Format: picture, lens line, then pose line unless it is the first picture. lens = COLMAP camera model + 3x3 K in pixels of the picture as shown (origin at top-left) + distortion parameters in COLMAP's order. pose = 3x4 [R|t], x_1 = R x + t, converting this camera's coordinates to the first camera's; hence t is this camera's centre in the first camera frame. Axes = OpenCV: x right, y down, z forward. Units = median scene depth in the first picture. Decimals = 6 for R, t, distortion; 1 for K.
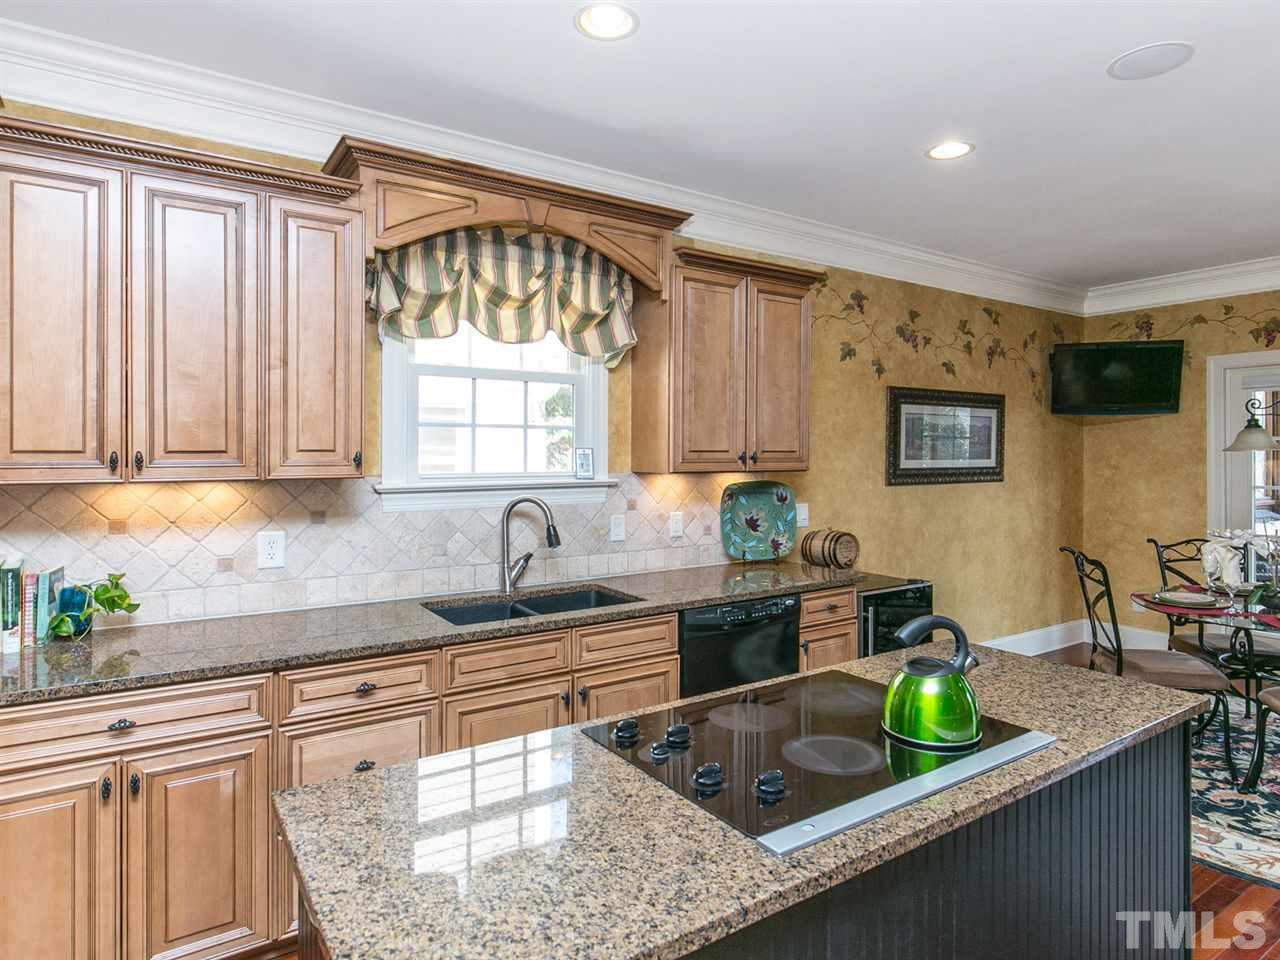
lens RADIAL K [[881.0, 0, 639.8], [0, 881.0, 414.4], [0, 0, 1]] dist [0.003821, 0.000951]
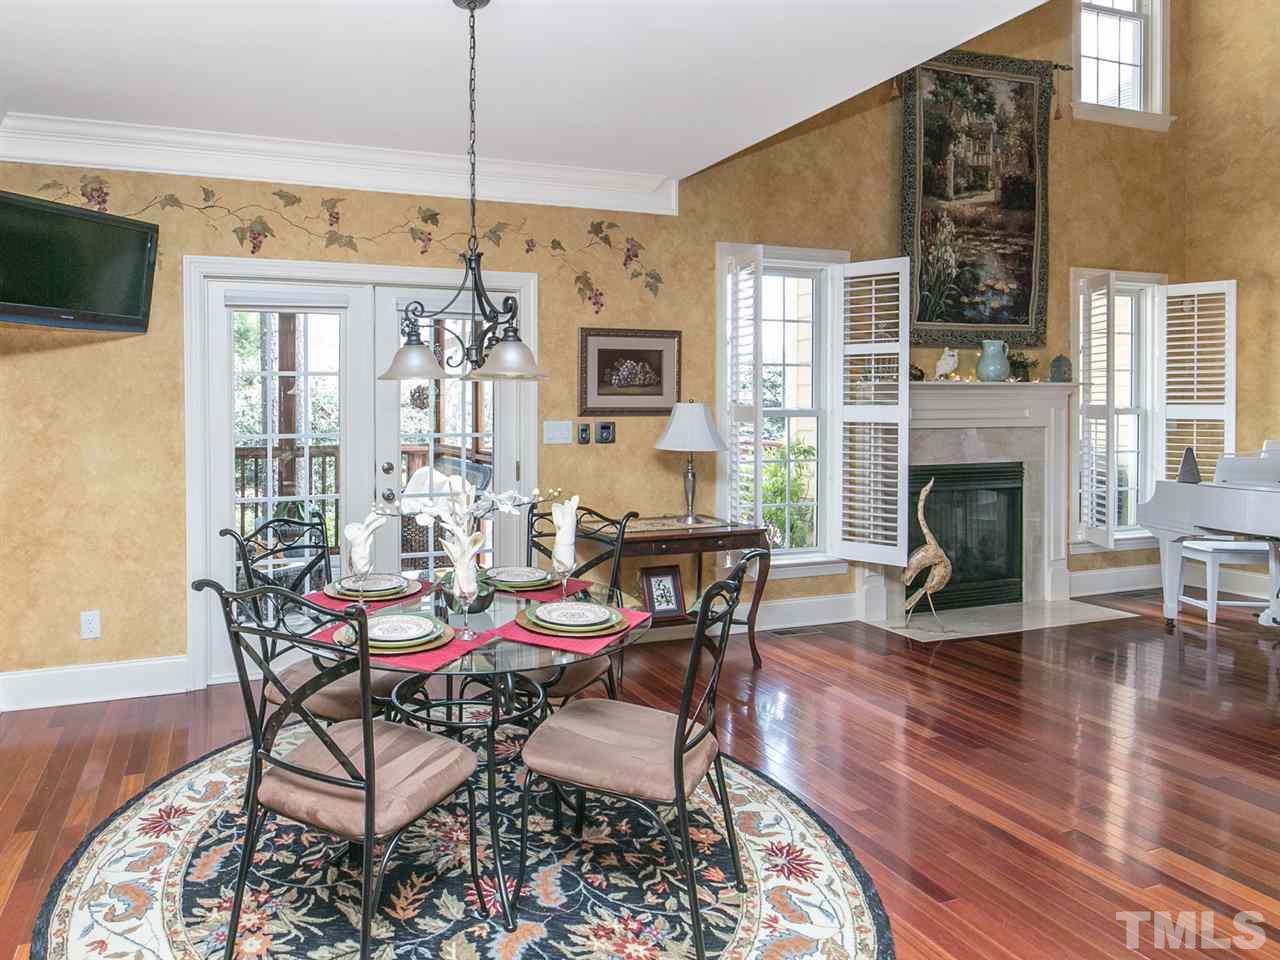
lens RADIAL K [[881.0, 0, 639.8], [0, 881.0, 414.4], [0, 0, 1]] dist [0.003821, 0.000951]
pose [[0.293628, -0.022272, 0.955660, 0.072243], [-0.035885, 0.998767, 0.034303, 0.024611], [-0.955246, -0.044367, 0.292467, 0.441584]]
